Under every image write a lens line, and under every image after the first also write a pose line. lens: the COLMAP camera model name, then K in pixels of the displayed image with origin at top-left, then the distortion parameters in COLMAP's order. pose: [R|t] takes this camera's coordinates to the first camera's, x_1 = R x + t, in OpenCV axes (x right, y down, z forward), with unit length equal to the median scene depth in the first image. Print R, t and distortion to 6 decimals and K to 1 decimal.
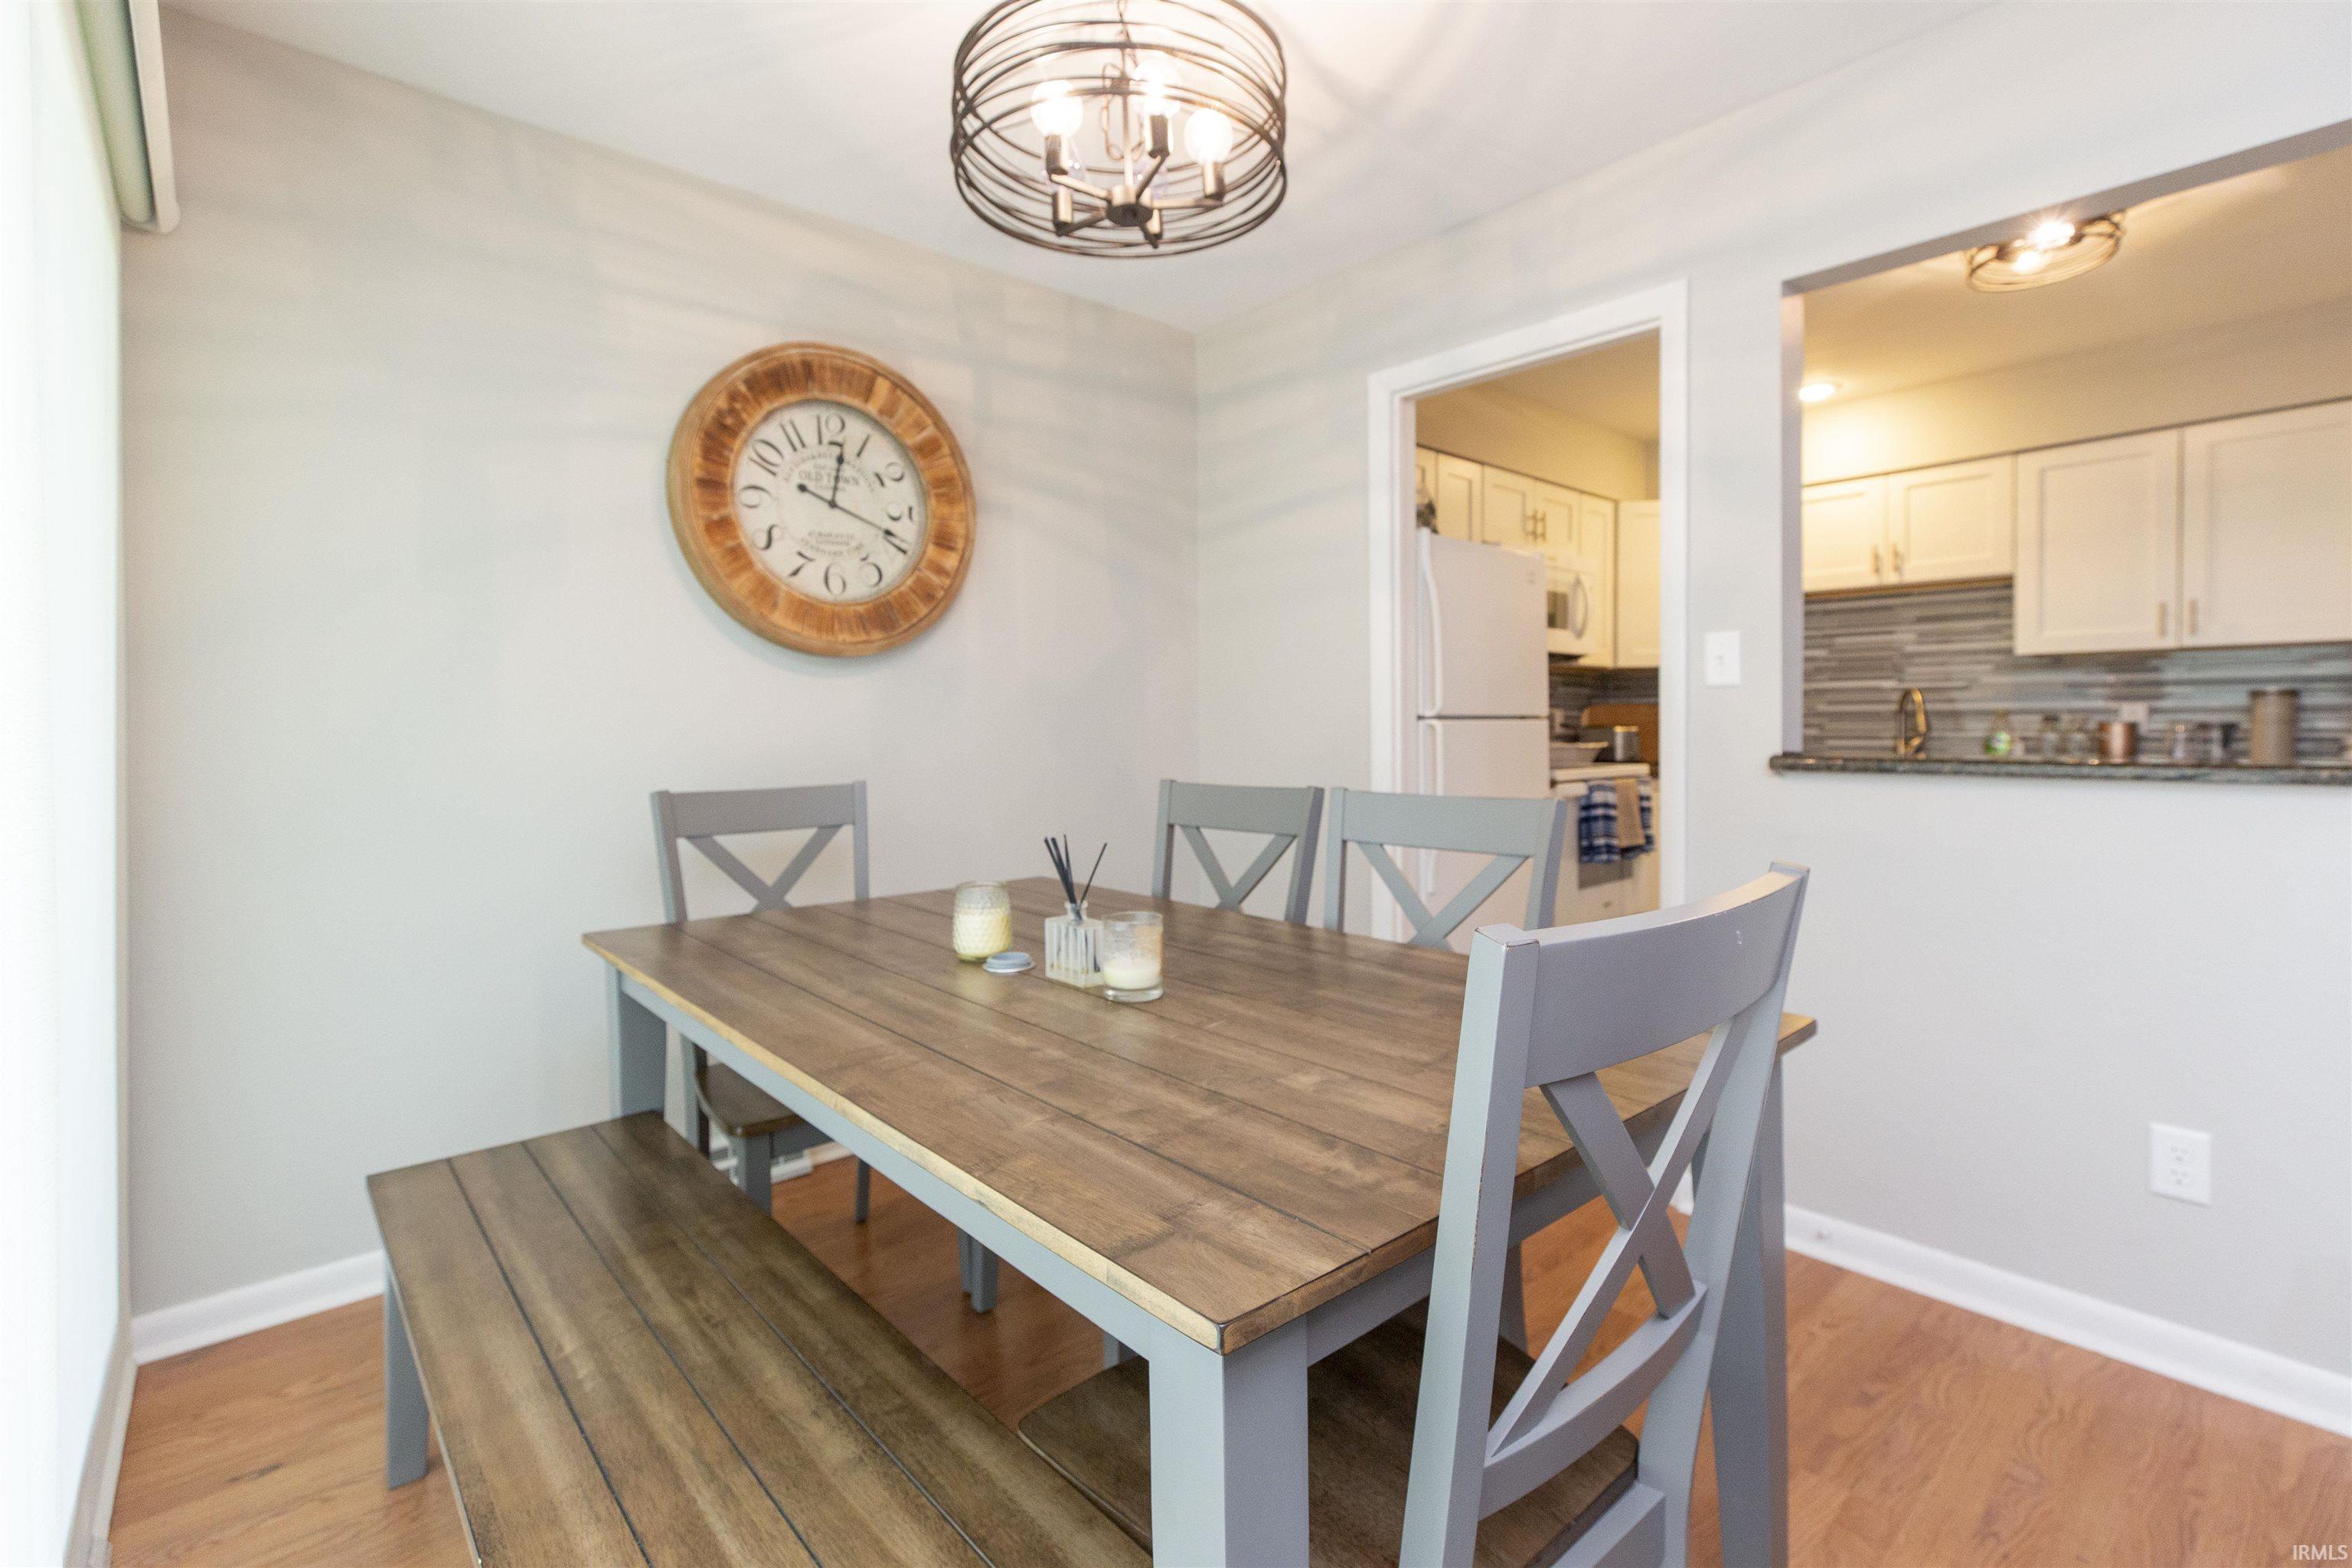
lens RADIAL K [[1082.3, 0, 1208.8], [0, 1082.3, 744.3], [0, 0, 1]] dist [-0.001188, 0.001030]
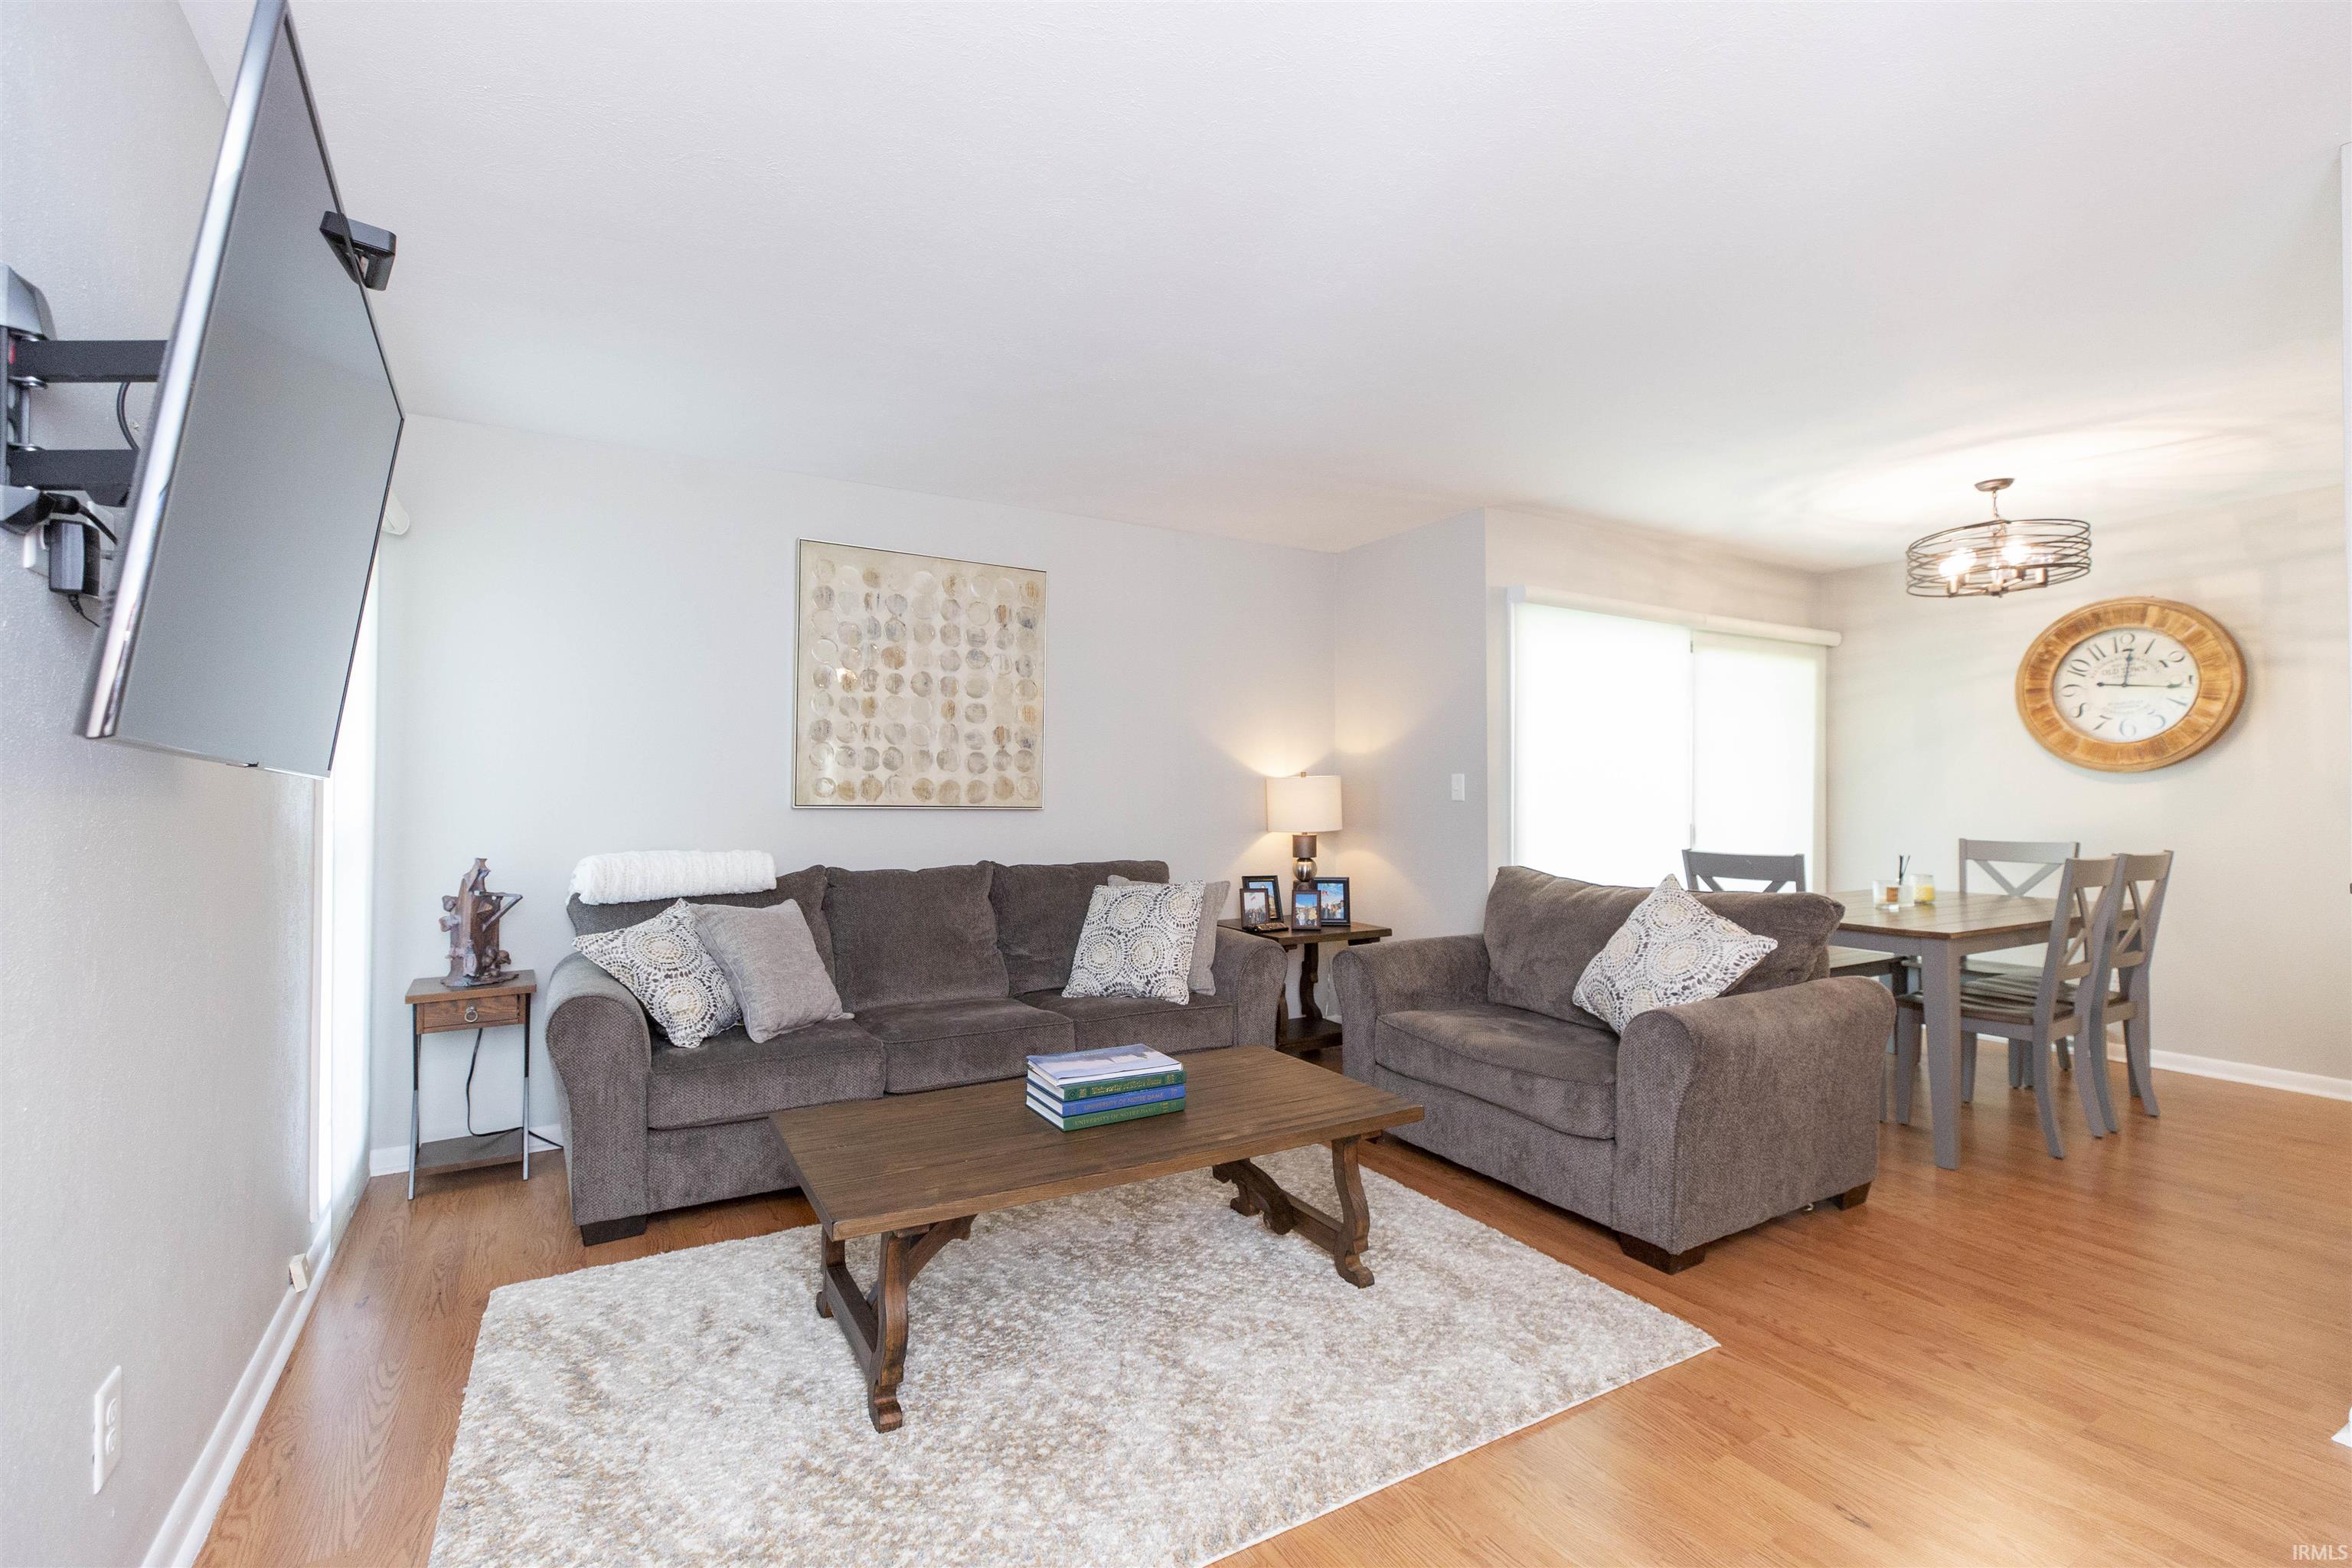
lens RADIAL K [[1082.3, 0, 1173.7], [0, 1082.3, 776.2], [0, 0, 1]] dist [-0.001188, 0.001030]
pose [[-0.186242, -0.003846, -0.982496, 1.592557], [-0.019062, 0.999818, -0.000301, -0.043589], [0.982319, 0.018673, -0.186282, -0.172318]]
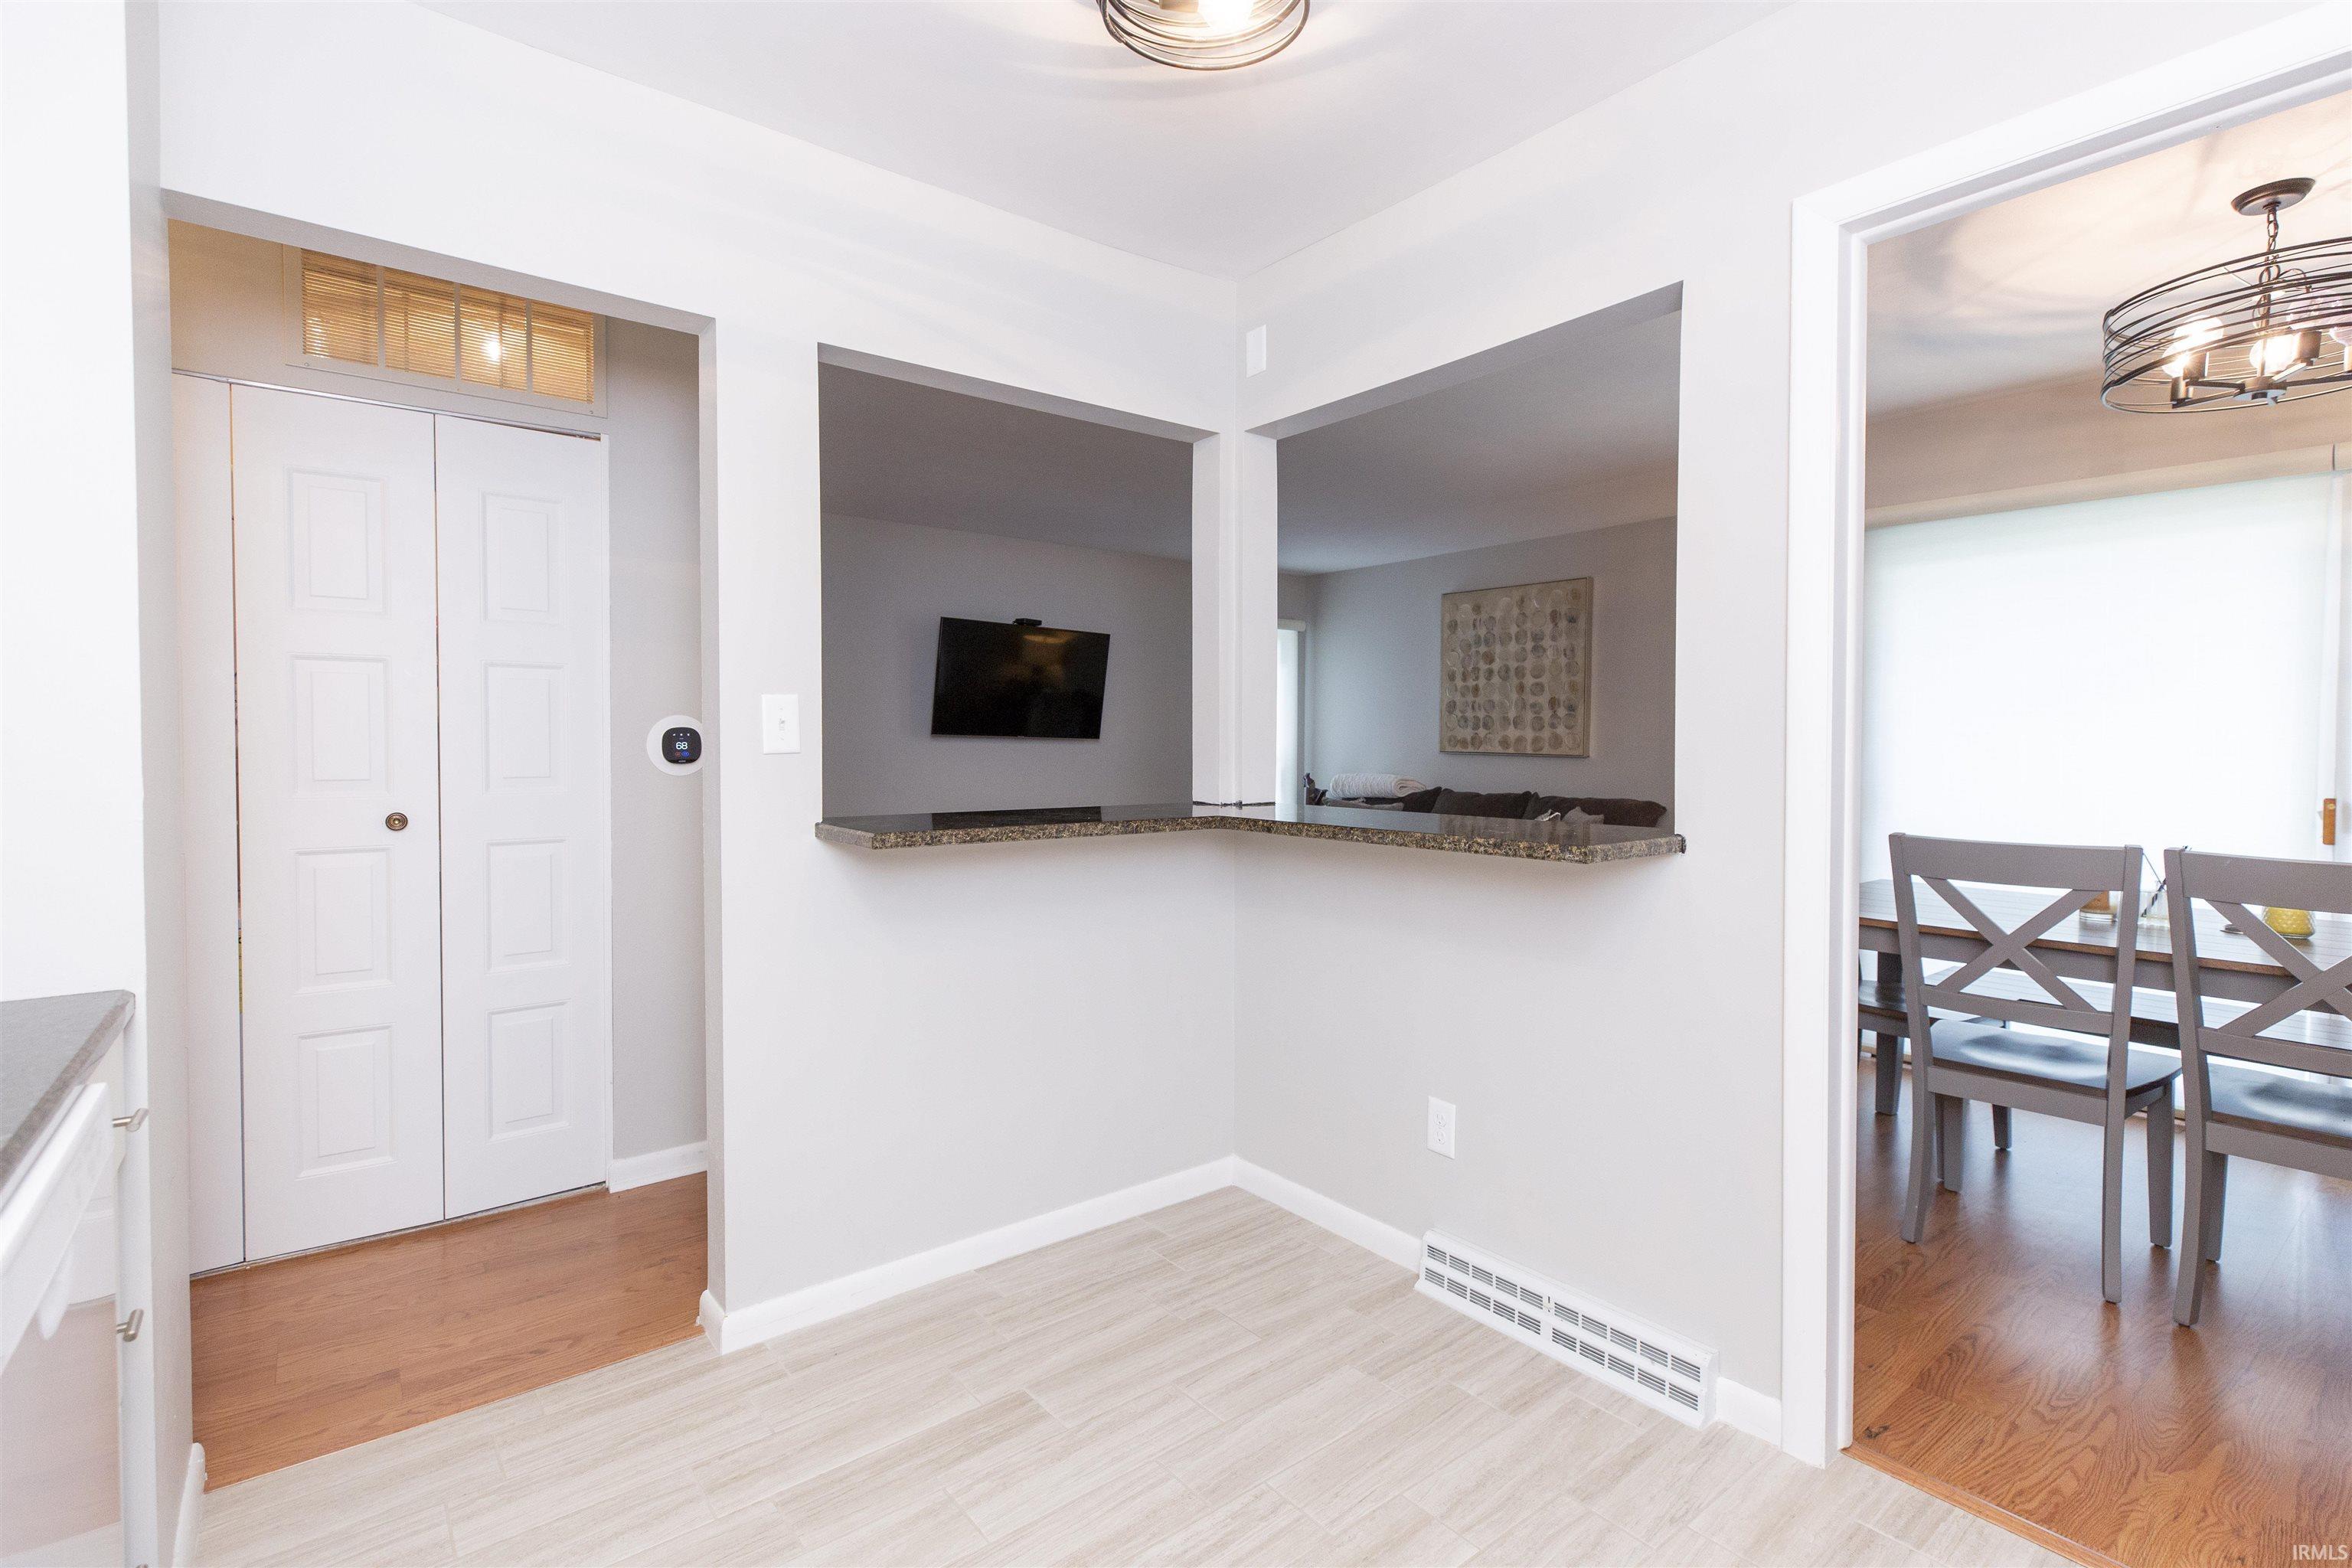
lens RADIAL K [[1082.3, 0, 1155.3], [0, 1082.3, 773.6], [0, 0, 1]] dist [-0.001188, 0.001030]
pose [[-0.997898, 0.003961, 0.064685, 0.754363], [0.006804, 0.999017, 0.043793, -0.058231], [-0.064448, 0.044141, -0.996944, 1.550713]]
